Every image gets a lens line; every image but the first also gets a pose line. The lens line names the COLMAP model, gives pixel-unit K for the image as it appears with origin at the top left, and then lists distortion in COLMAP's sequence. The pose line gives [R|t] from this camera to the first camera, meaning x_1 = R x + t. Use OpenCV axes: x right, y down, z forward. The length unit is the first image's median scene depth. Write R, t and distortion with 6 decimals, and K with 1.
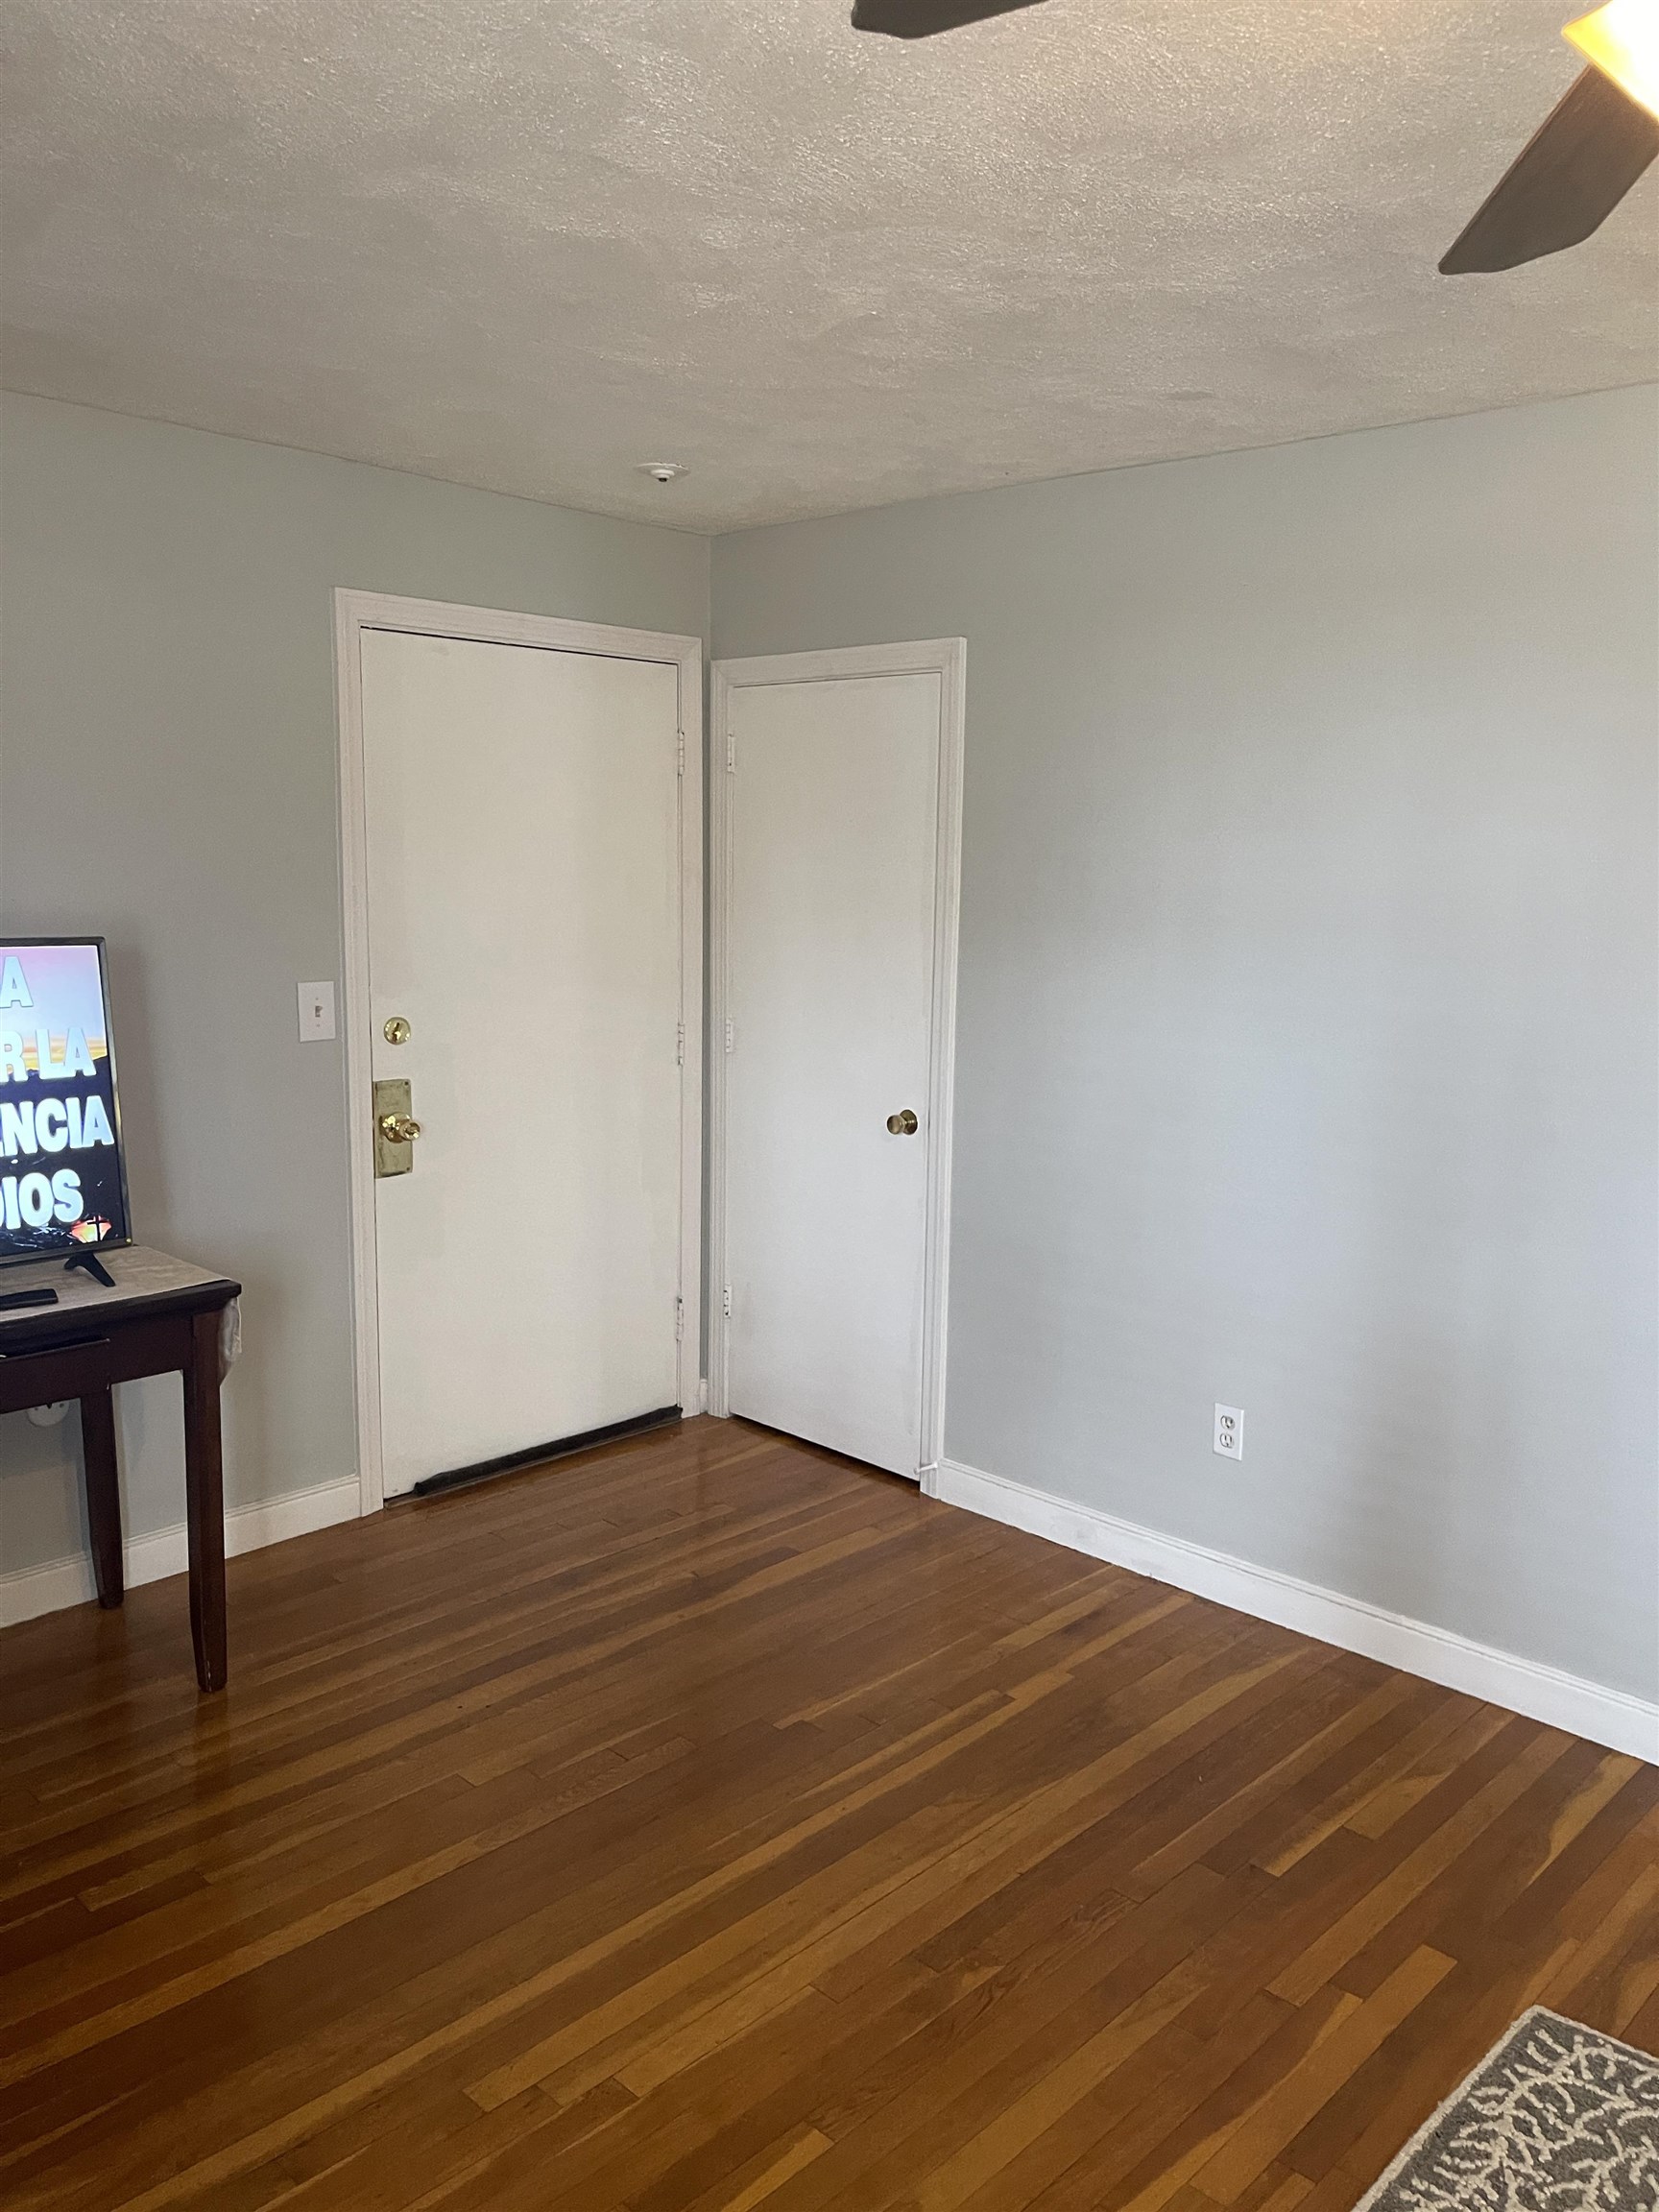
lens RADIAL K [[1636.5, 0, 833.4], [0, 1636.5, 1108.1], [0, 0, 1]] dist [0.056065, -0.081746]
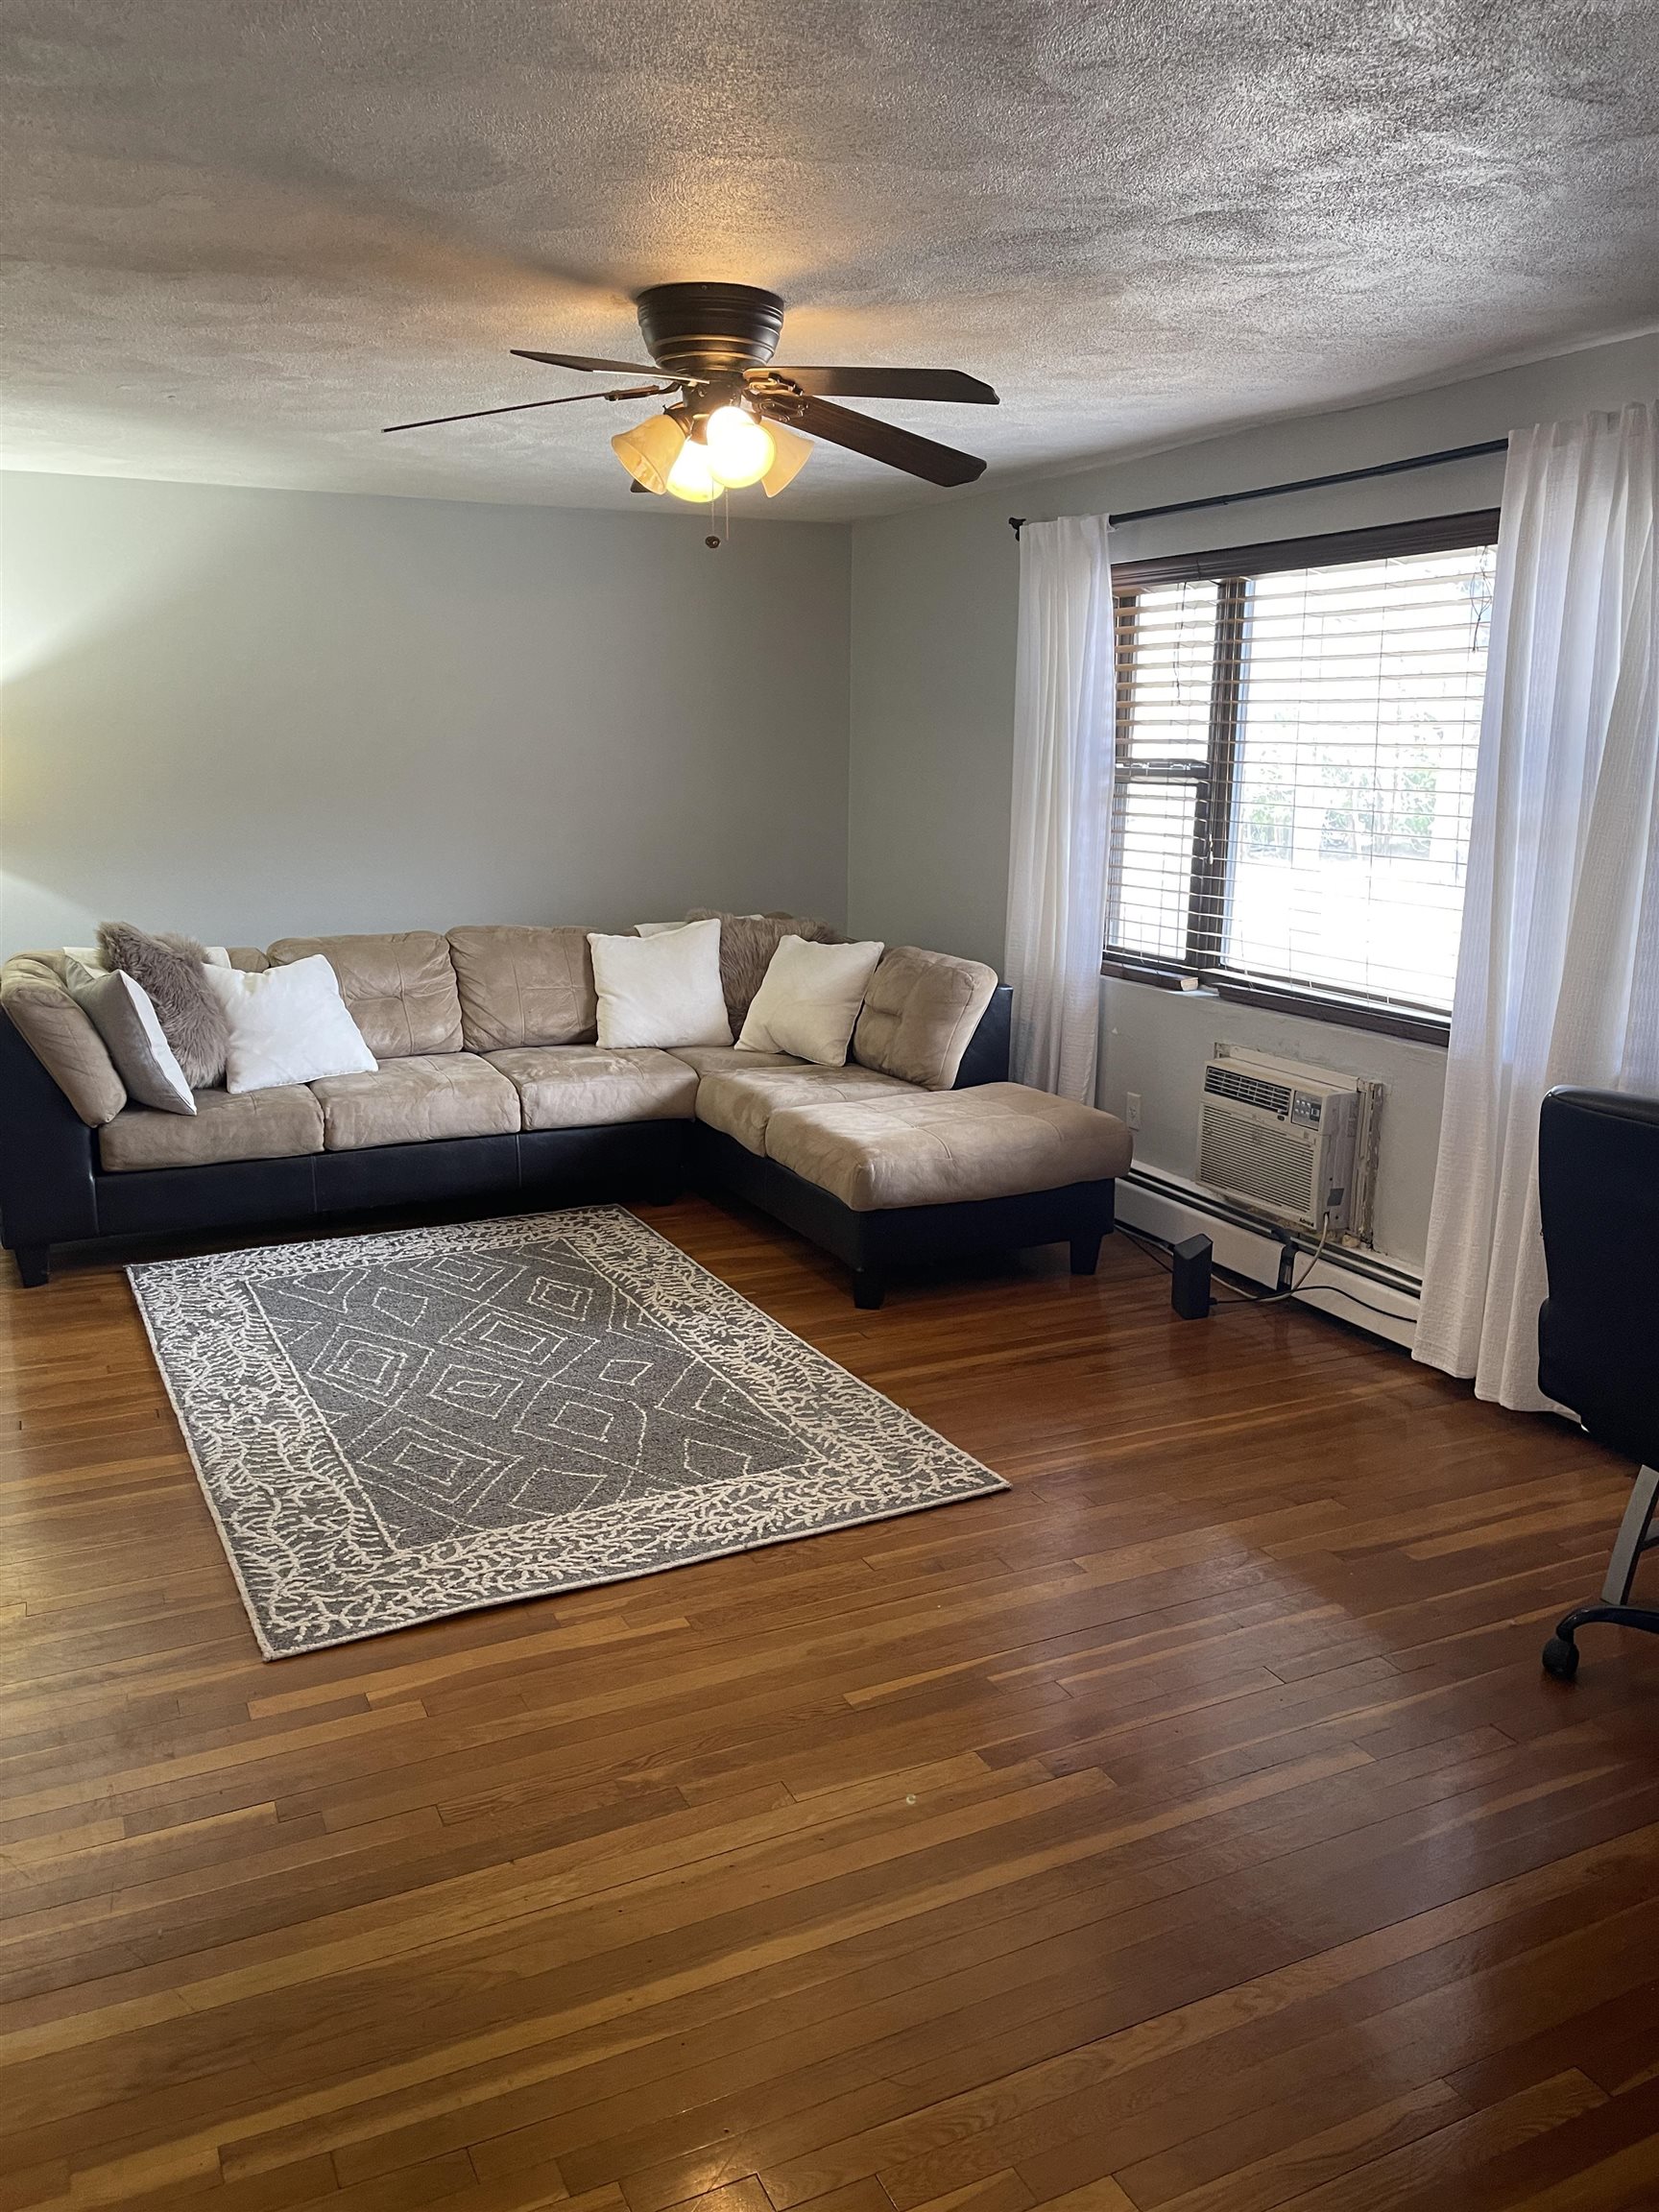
lens RADIAL K [[1636.5, 0, 833.4], [0, 1636.5, 1108.1], [0, 0, 1]] dist [0.056065, -0.081746]
pose [[-0.935732, -0.097242, 0.339043, -0.370888], [0.027873, 0.937851, 0.345916, -0.274547], [-0.351609, 0.333135, -0.874867, 1.838235]]
